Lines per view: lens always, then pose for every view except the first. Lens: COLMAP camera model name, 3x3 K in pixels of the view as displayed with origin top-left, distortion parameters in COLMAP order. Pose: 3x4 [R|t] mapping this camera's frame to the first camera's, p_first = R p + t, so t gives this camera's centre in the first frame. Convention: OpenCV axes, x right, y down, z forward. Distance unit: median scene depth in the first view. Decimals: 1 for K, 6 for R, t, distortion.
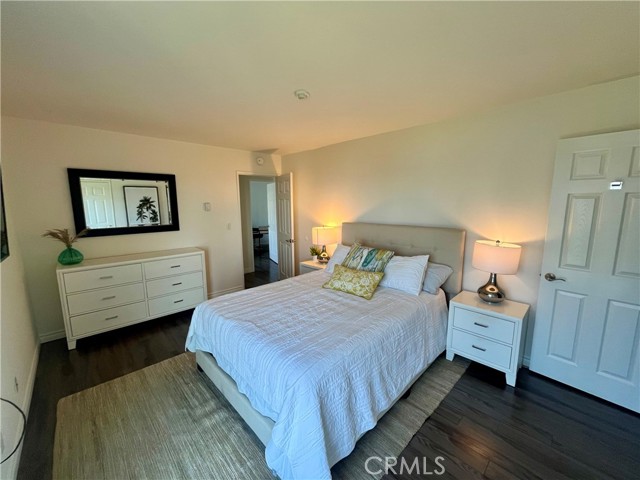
lens RADIAL K [[258.4, 0, 314.4], [0, 258.4, 242.3], [0, 0, 1]] dist [-0.000620, 0.000047]
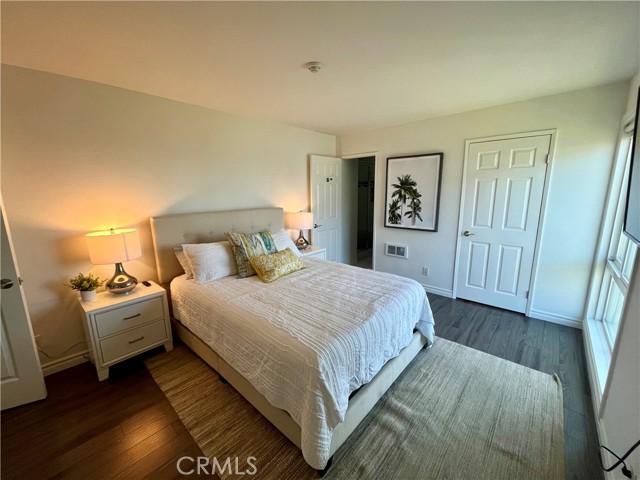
lens RADIAL K [[258.4, 0, 317.9], [0, 258.4, 237.5], [0, 0, 1]] dist [-0.000620, 0.000047]
pose [[-0.071454, -0.193889, 0.978418, -0.923482], [0.164021, 0.965288, 0.203266, -0.145918], [-0.983866, 0.175005, -0.037172, 0.952972]]
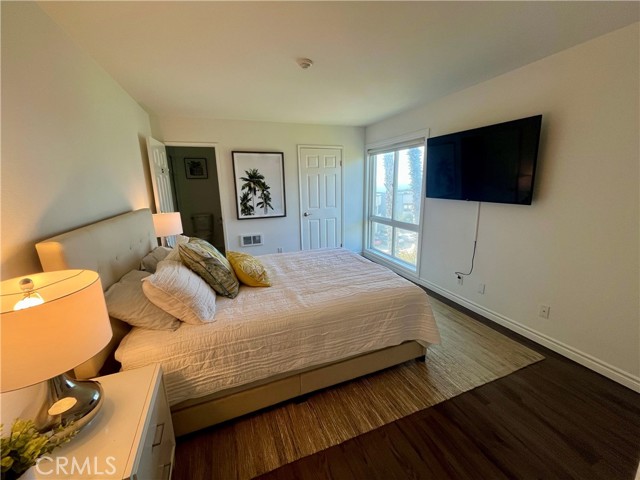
lens RADIAL K [[258.4, 0, 322.9], [0, 258.4, 237.5], [0, 0, 1]] dist [-0.000620, 0.000047]
pose [[-0.924276, -0.077860, 0.373699, -0.454193], [0.063975, 0.933535, 0.352732, -0.257115], [-0.376325, 0.349929, -0.857863, 1.754194]]
